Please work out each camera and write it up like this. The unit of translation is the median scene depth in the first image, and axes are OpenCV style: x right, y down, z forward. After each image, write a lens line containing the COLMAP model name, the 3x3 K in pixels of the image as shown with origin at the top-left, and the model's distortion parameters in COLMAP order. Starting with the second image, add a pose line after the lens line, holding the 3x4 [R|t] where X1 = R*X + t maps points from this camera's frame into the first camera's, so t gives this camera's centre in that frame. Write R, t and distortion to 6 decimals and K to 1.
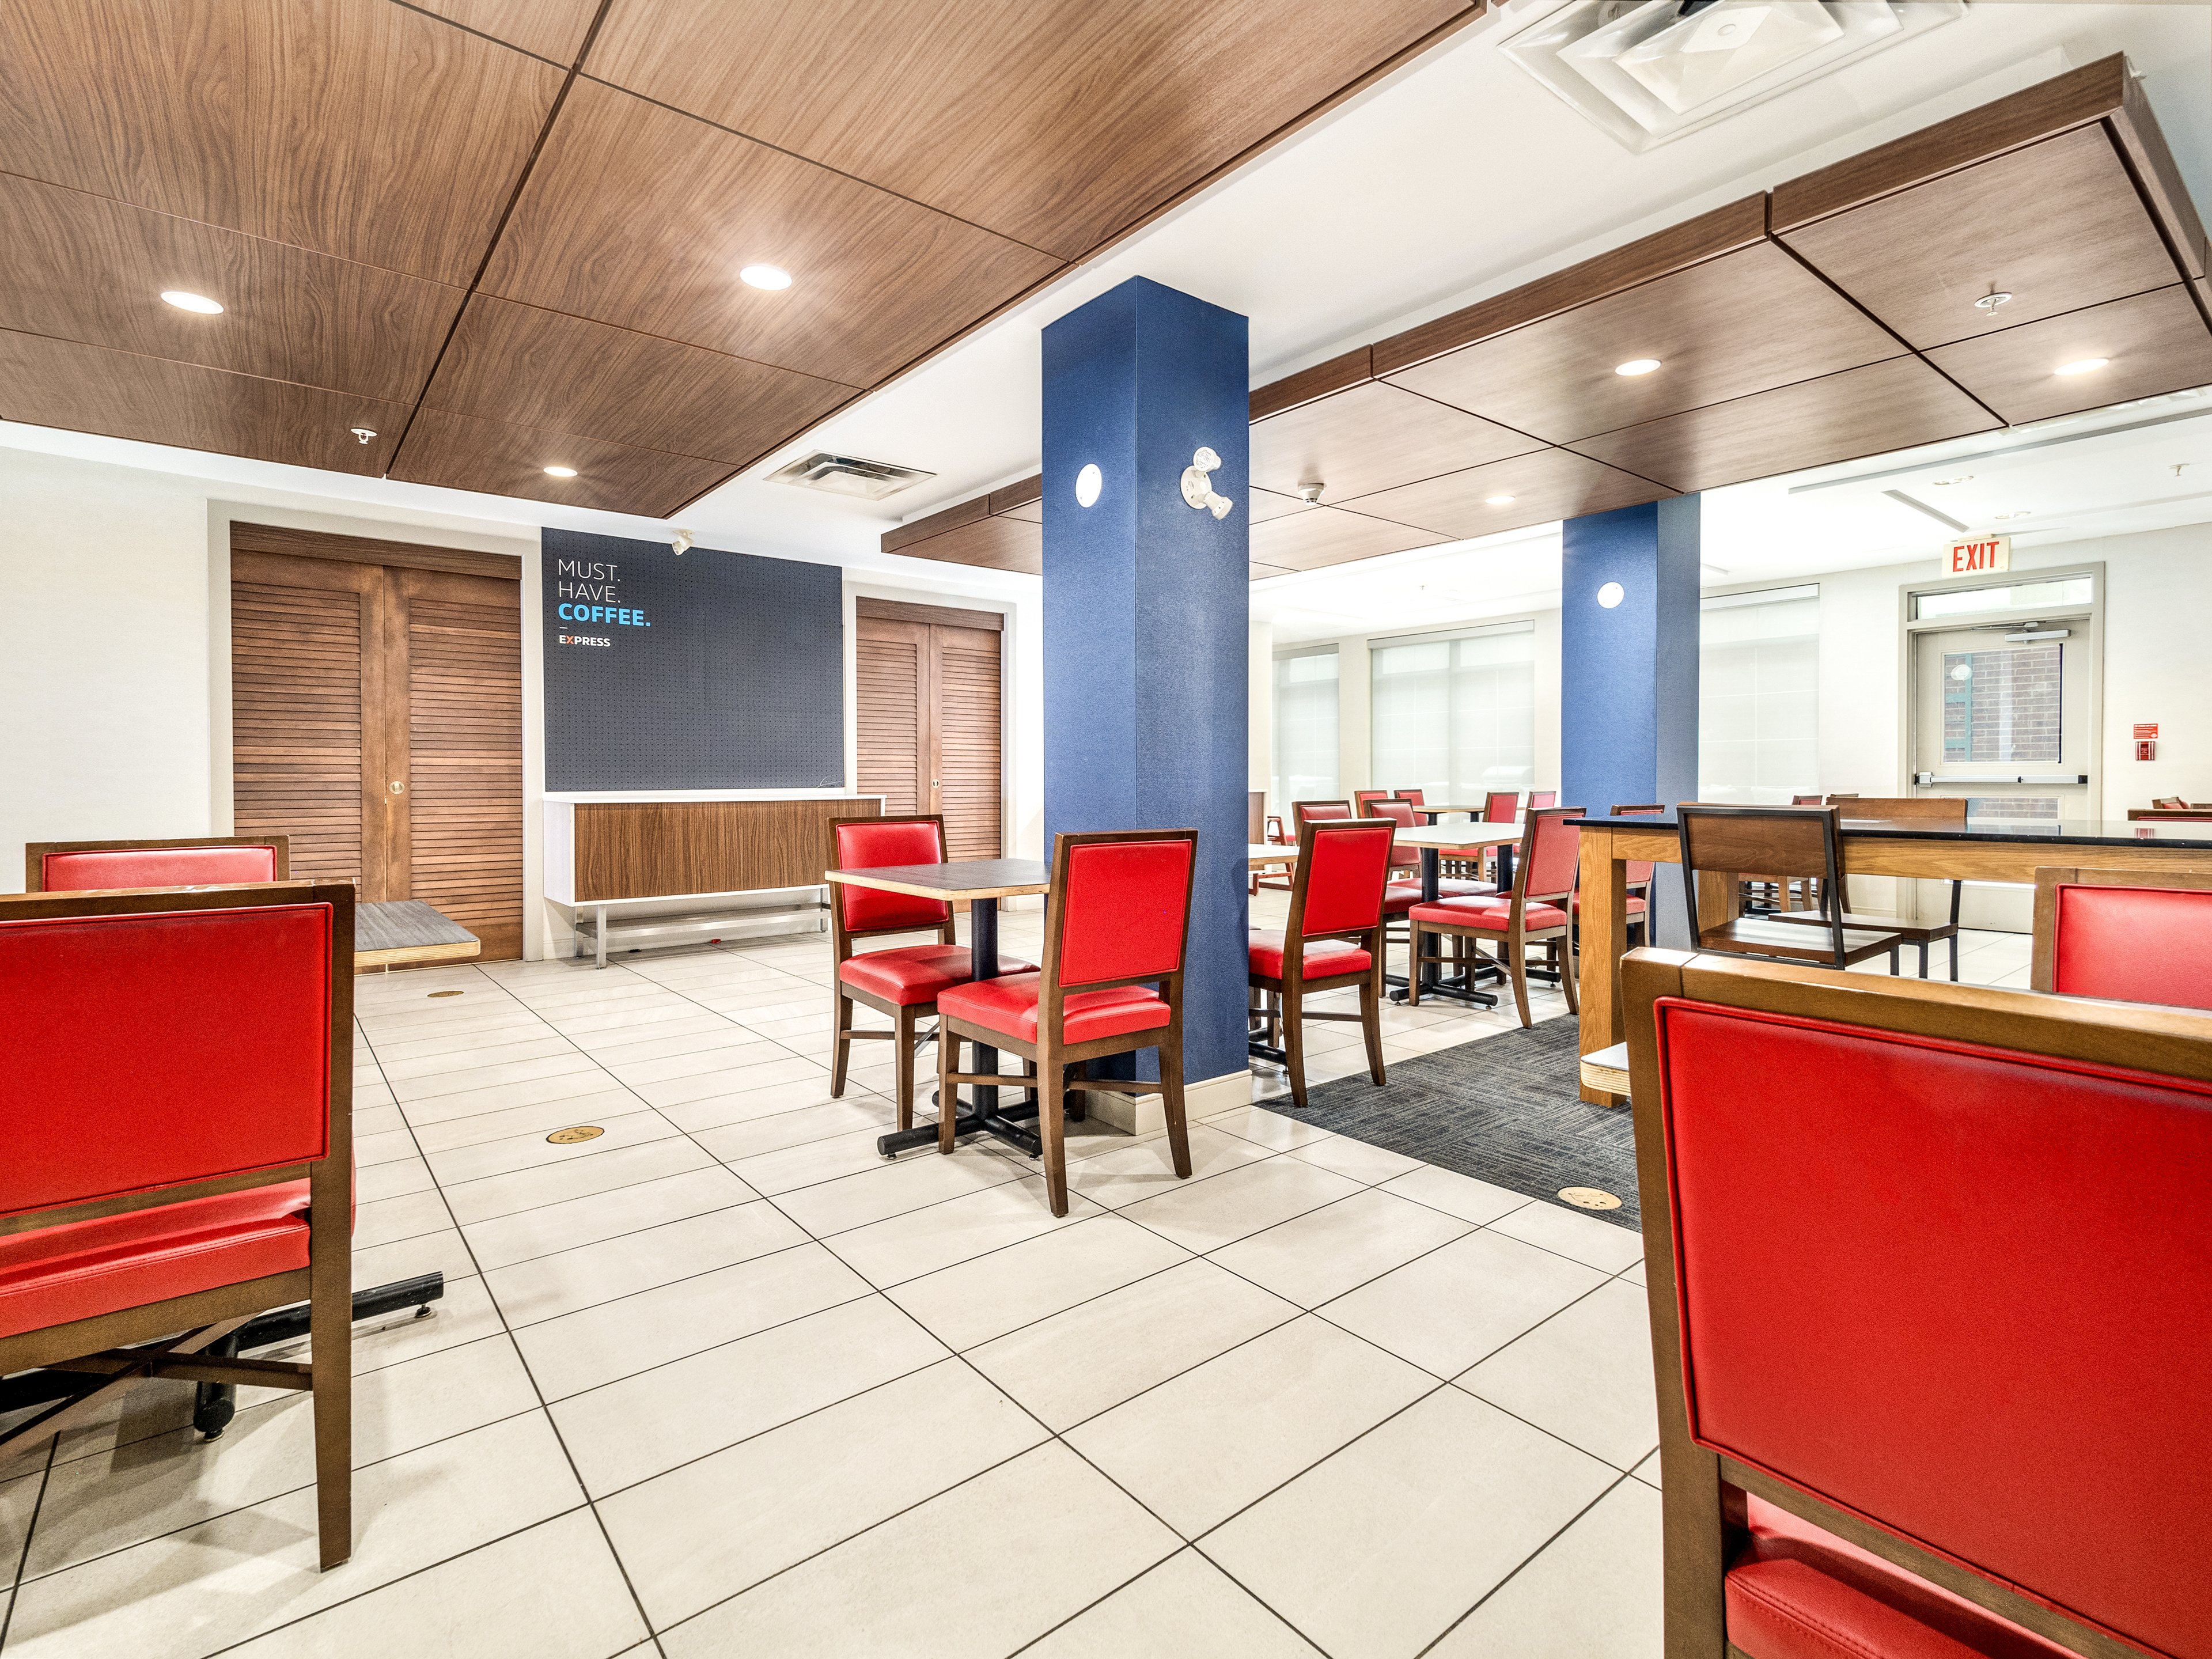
lens RADIAL K [[1008.1, 0, 1111.0], [0, 1008.1, 765.9], [0, 0, 1]] dist [0.032757, -0.011477]
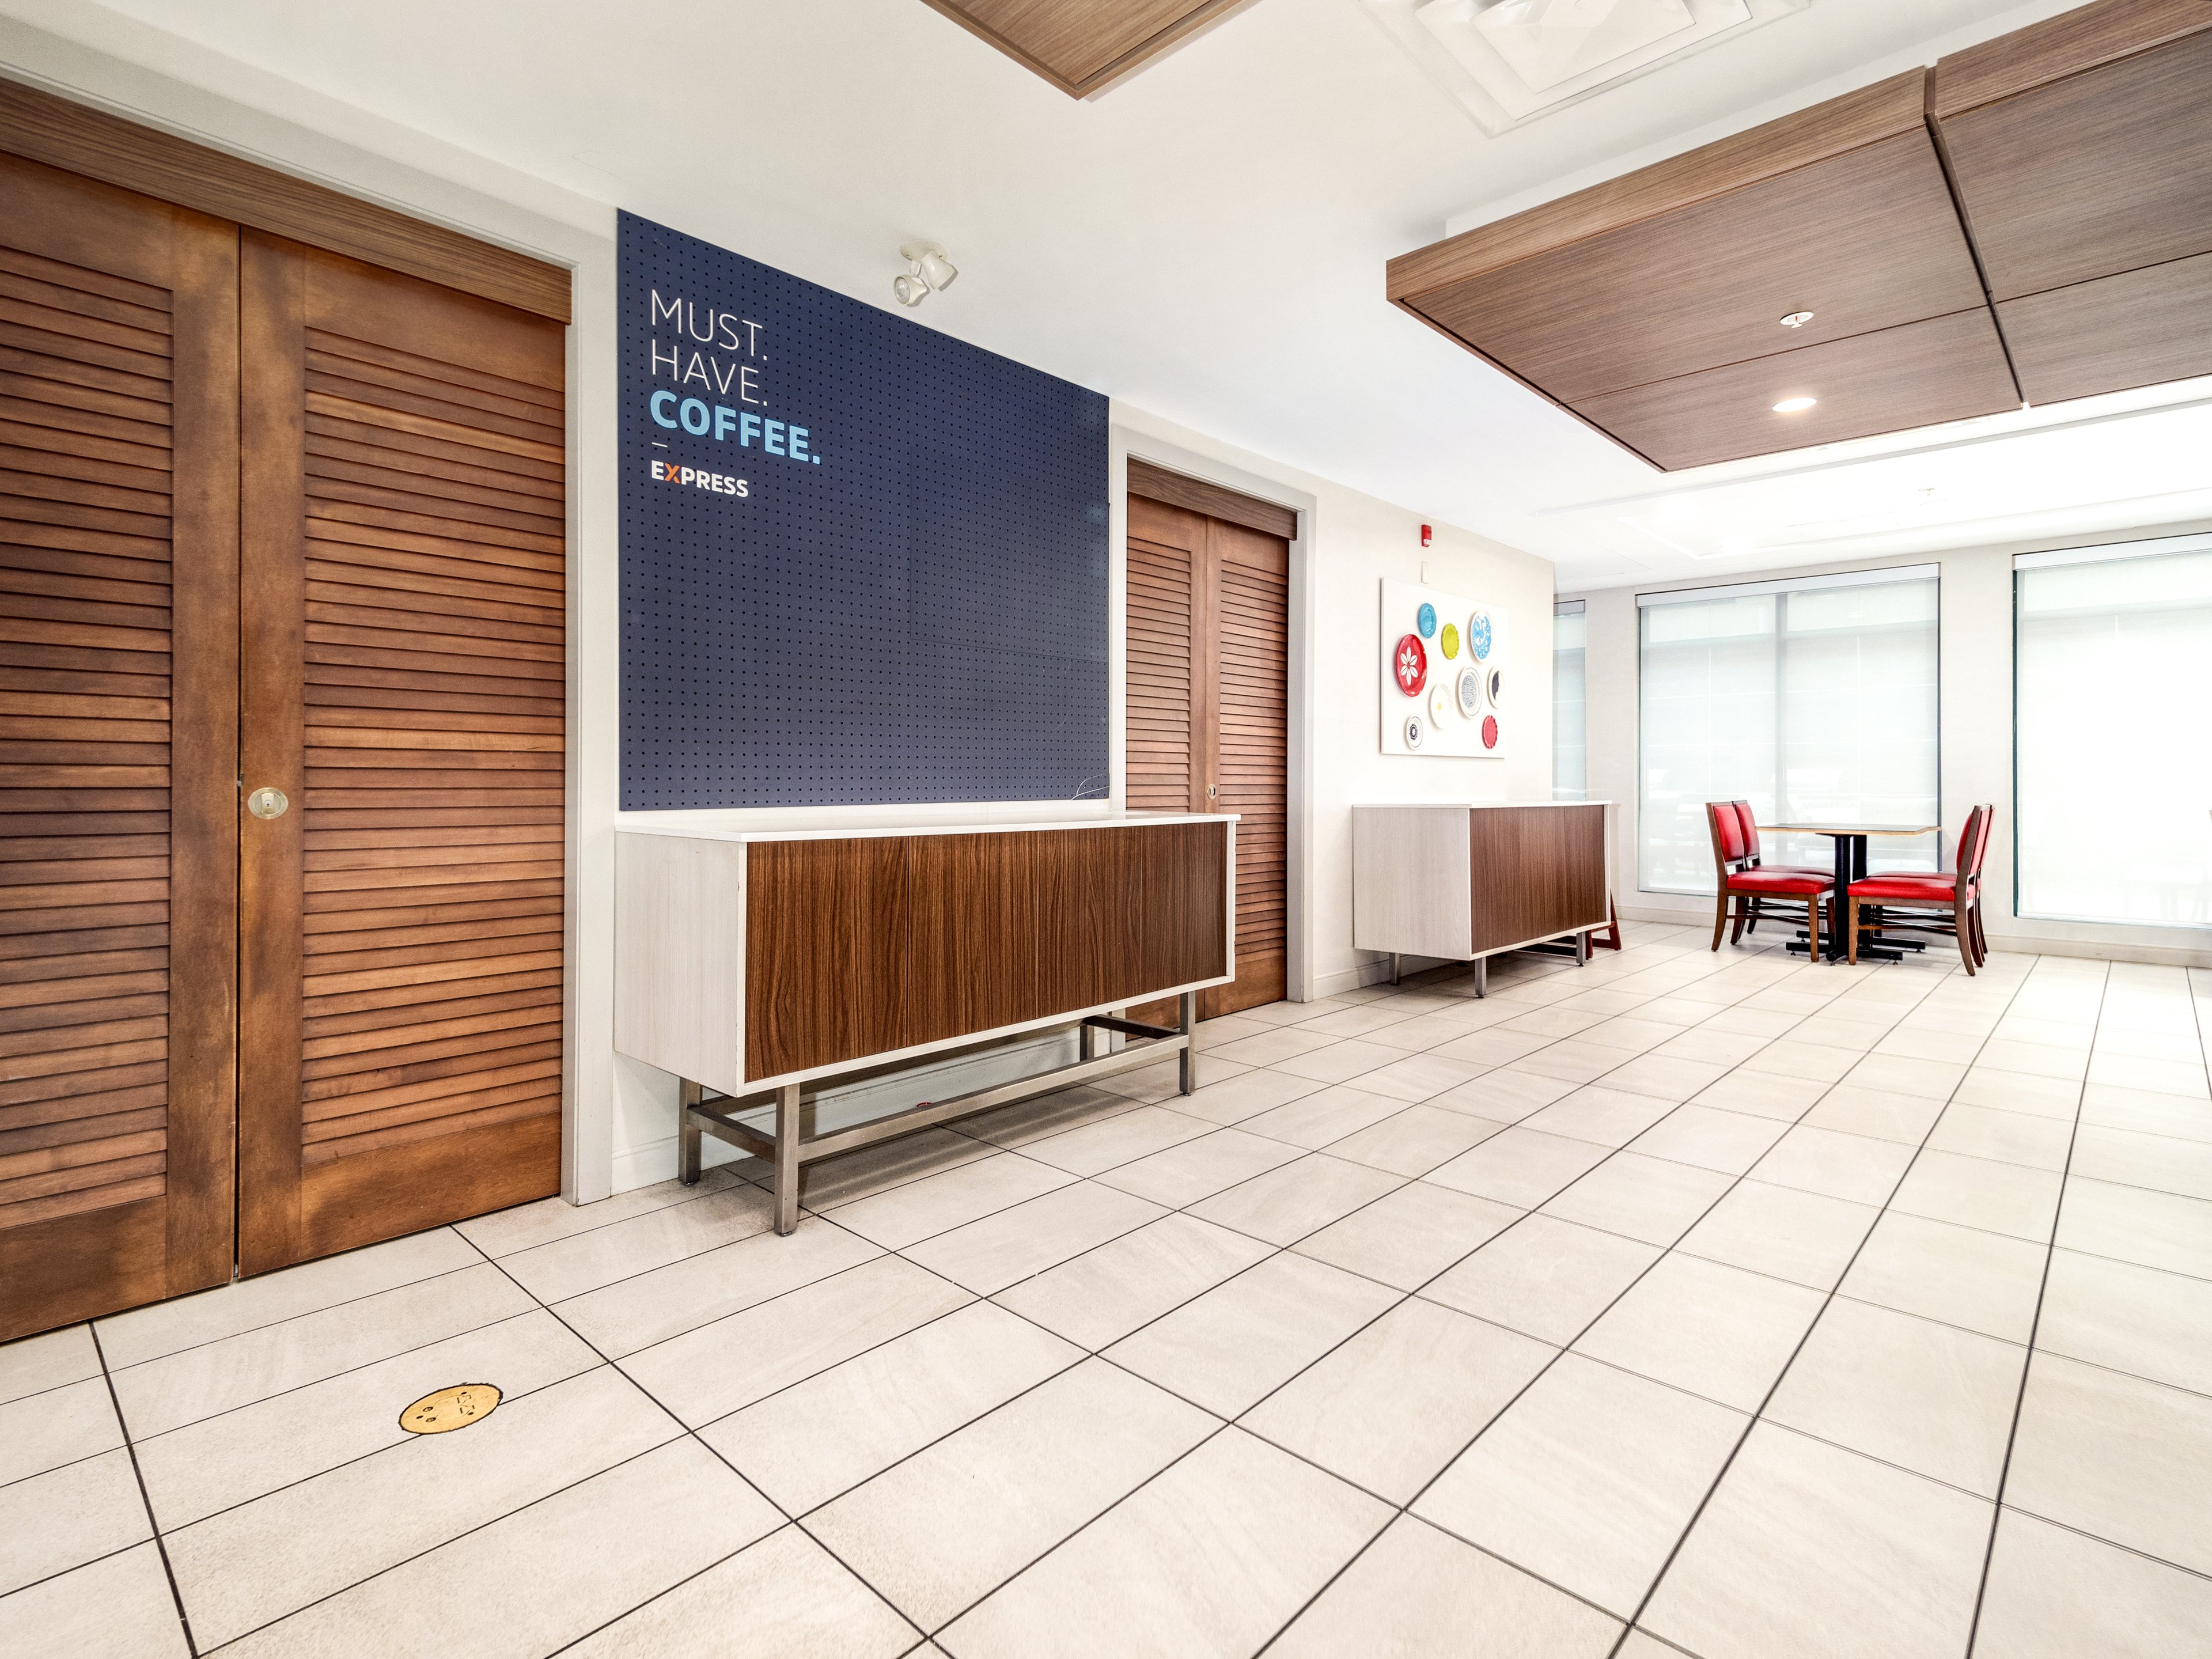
lens RADIAL K [[1068.6, 0, 1105.5], [0, 1068.6, 760.9], [0, 0, 1]] dist [0.040362, -0.014338]
pose [[0.987698, 0.010270, 0.156037, -0.427750], [-0.009773, 0.999944, -0.003956, 0.003327], [-0.156069, 0.002383, 0.987743, 0.513480]]
